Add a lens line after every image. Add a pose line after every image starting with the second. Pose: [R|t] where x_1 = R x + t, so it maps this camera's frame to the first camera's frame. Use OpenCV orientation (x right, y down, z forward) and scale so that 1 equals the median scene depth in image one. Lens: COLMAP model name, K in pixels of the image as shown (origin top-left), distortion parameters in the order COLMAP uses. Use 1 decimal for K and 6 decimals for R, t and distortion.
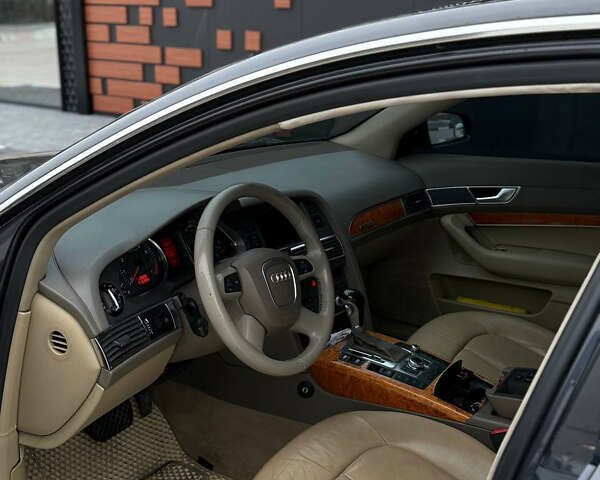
lens RADIAL K [[748.7, 0, 300.0], [0, 748.7, 240.0], [0, 0, 1]] dist [0.176292, -0.385328]
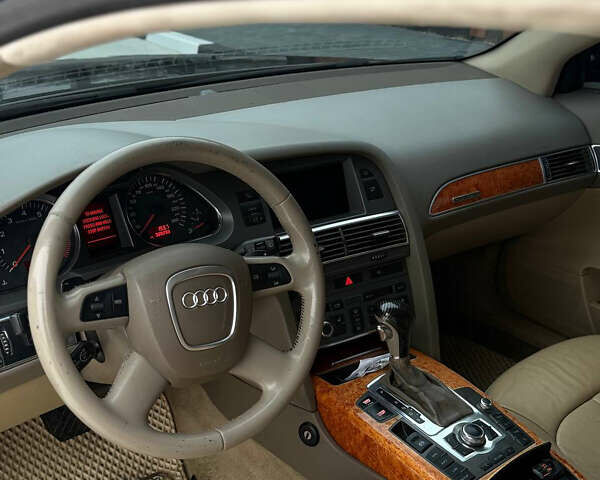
lens RADIAL K [[748.7, 0, 300.0], [0, 748.7, 240.0], [0, 0, 1]] dist [0.176292, -0.385328]
pose [[0.945082, 0.131394, -0.299260, 0.184465], [-0.092704, 0.985794, 0.140061, -0.074254], [0.313412, -0.104626, 0.943836, 0.359946]]
